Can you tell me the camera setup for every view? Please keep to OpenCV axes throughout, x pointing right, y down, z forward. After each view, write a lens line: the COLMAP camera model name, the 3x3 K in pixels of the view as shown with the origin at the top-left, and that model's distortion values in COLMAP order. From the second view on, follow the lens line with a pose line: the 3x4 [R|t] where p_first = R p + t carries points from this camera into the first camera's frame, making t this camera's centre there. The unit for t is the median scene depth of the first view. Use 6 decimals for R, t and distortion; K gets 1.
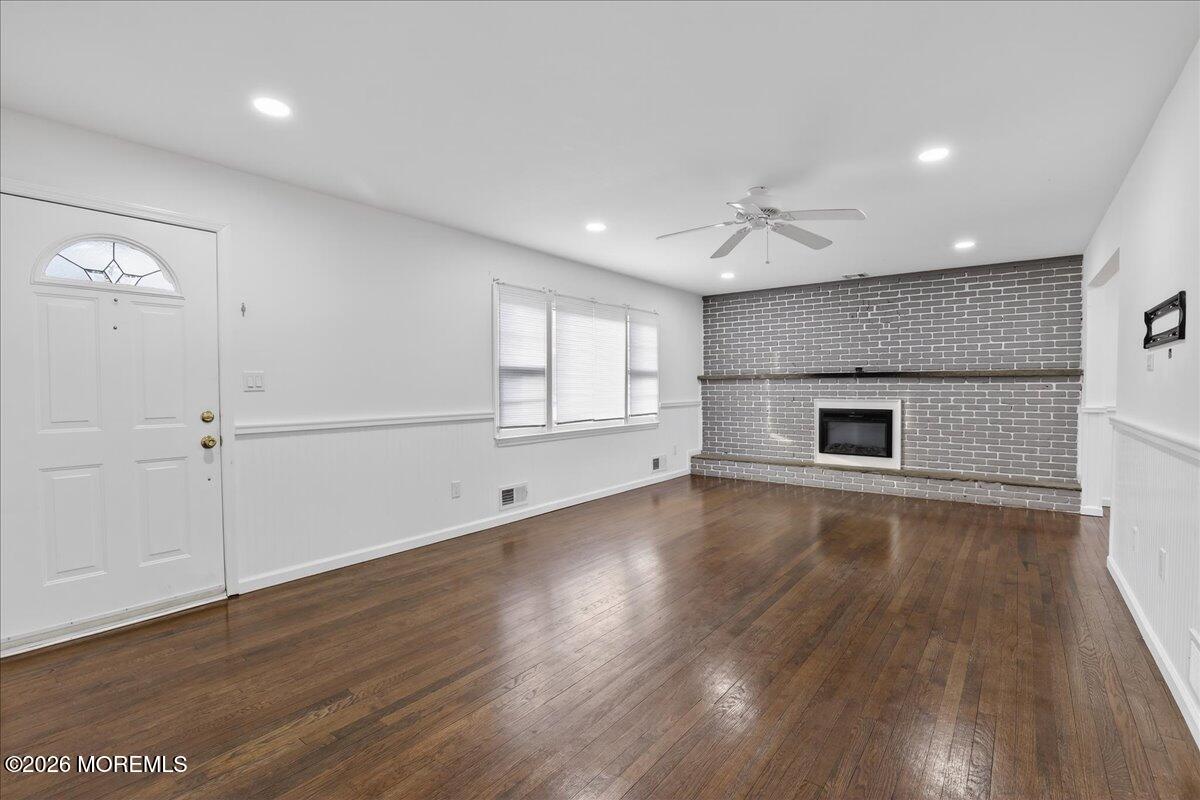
lens RADIAL K [[559.8, 0, 607.7], [0, 559.8, 402.0], [0, 0, 1]] dist [-0.015082, 0.000908]
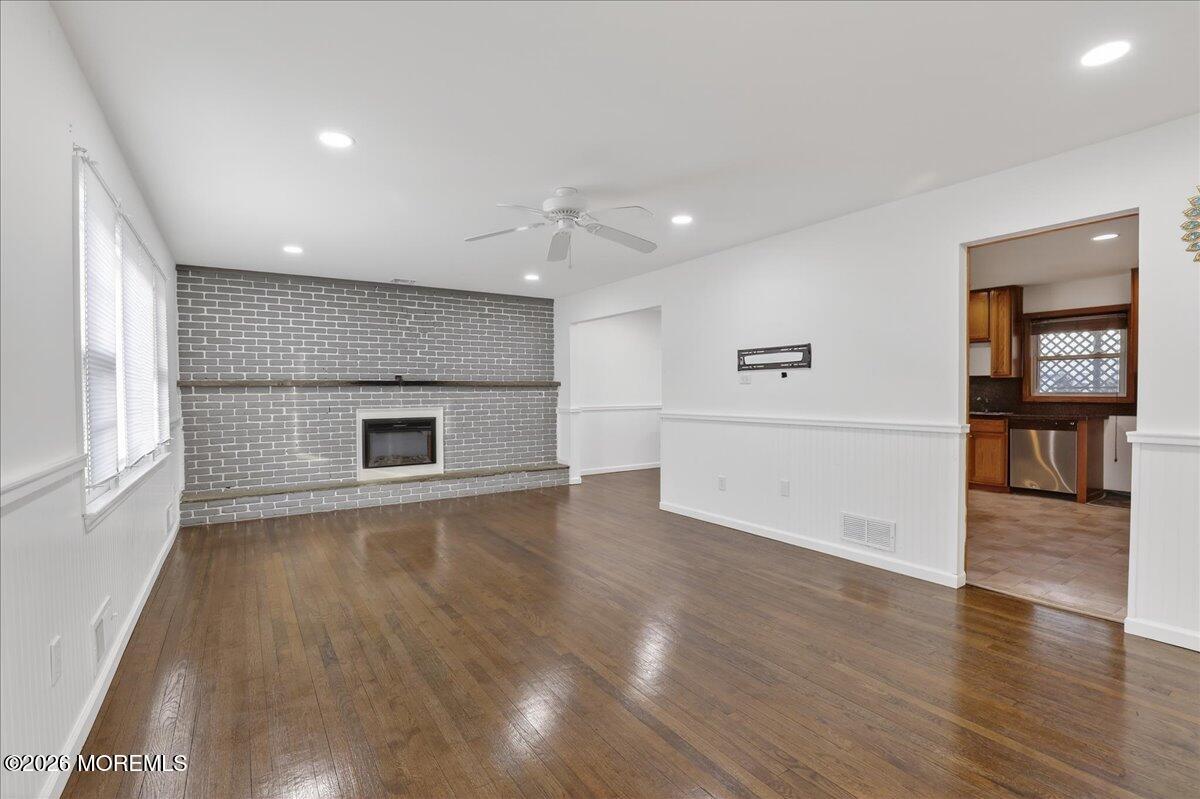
lens RADIAL K [[559.8, 0, 607.8], [0, 559.8, 399.0], [0, 0, 1]] dist [-0.015082, 0.000908]
pose [[0.324658, -0.010758, 0.945770, -0.356568], [0.032658, 0.999467, 0.000159, -0.009366], [-0.945267, 0.030835, 0.324836, 0.343454]]
